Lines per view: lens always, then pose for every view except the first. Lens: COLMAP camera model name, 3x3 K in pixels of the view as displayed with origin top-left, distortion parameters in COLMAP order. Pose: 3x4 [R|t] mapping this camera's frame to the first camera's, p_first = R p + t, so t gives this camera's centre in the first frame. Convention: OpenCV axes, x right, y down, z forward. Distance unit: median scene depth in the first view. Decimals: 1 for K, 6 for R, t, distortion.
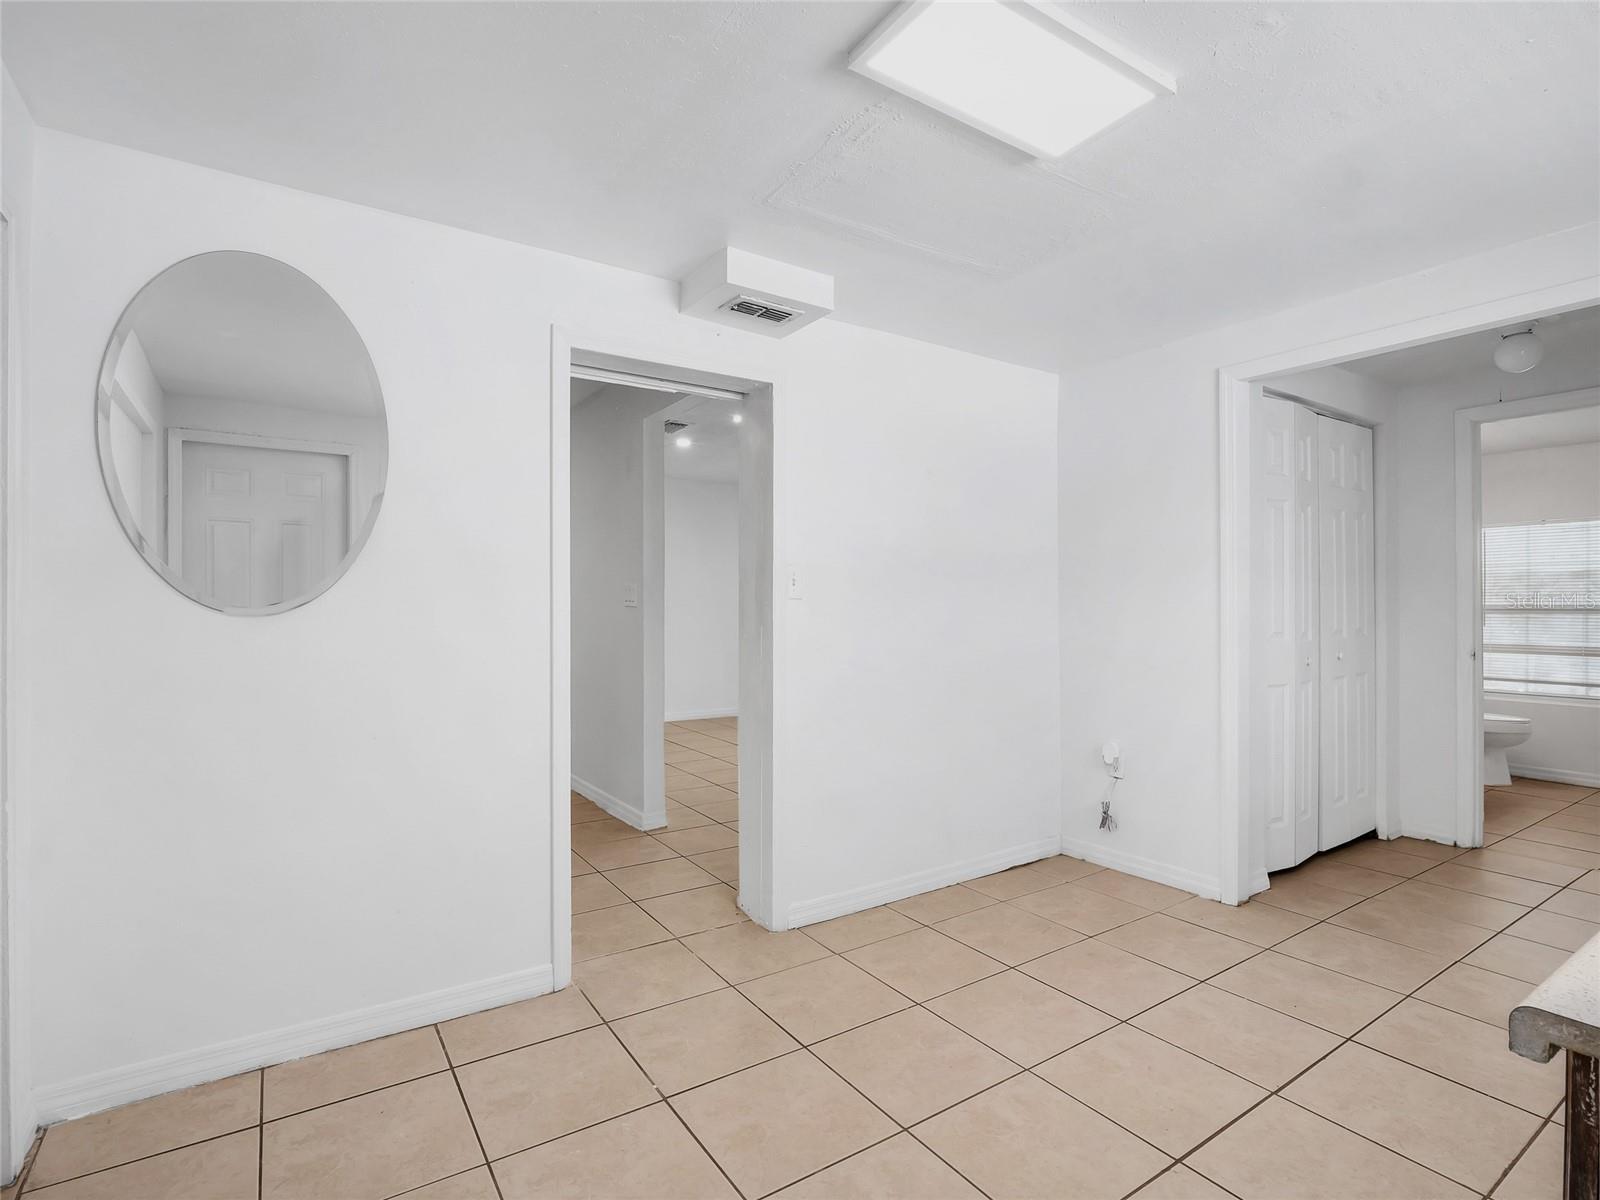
lens RADIAL K [[779.0, 0, 798.6], [0, 779.0, 606.5], [0, 0, 1]] dist [-0.000822, -0.001145]
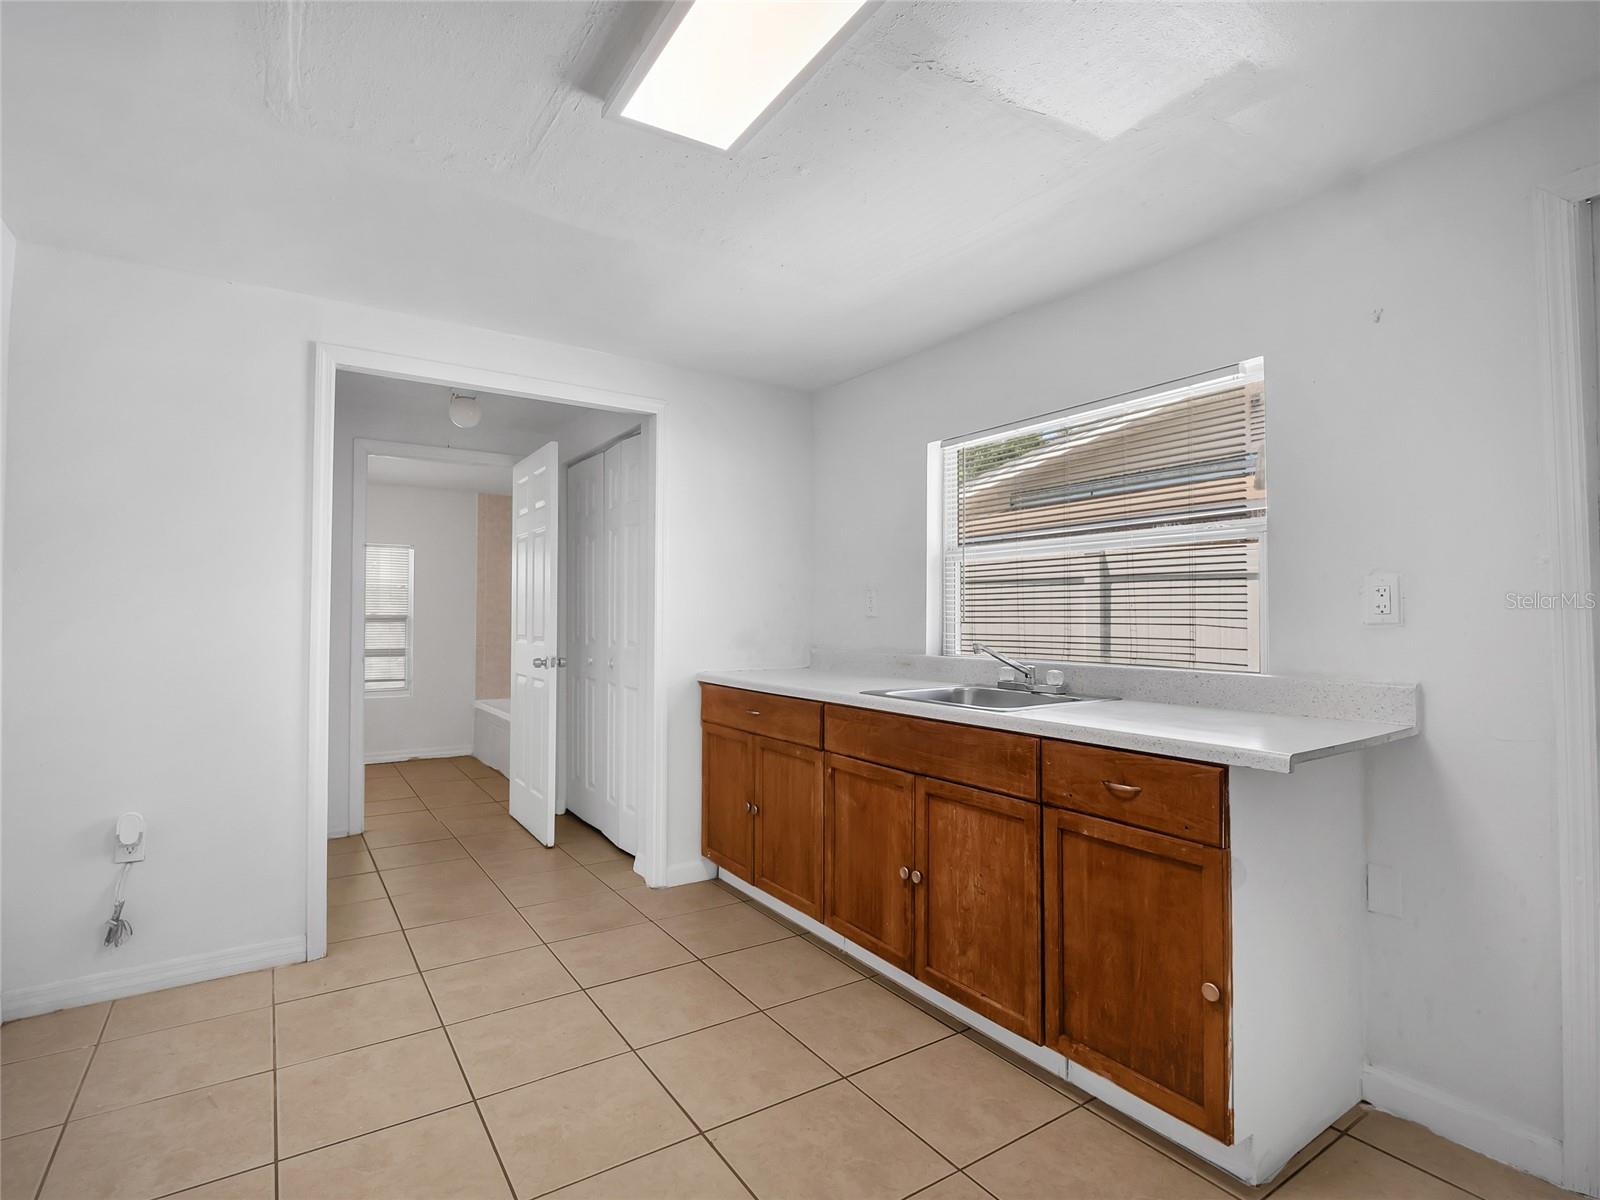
lens RADIAL K [[792.7, 0, 798.8], [0, 792.7, 600.2], [0, 0, 1]] dist [-0.016079, 0.001175]
pose [[0.011127, 0.018903, 0.999759, -0.288051], [-0.002501, 0.999819, -0.018876, -0.002614], [-0.999935, -0.002290, 0.011172, 0.397533]]
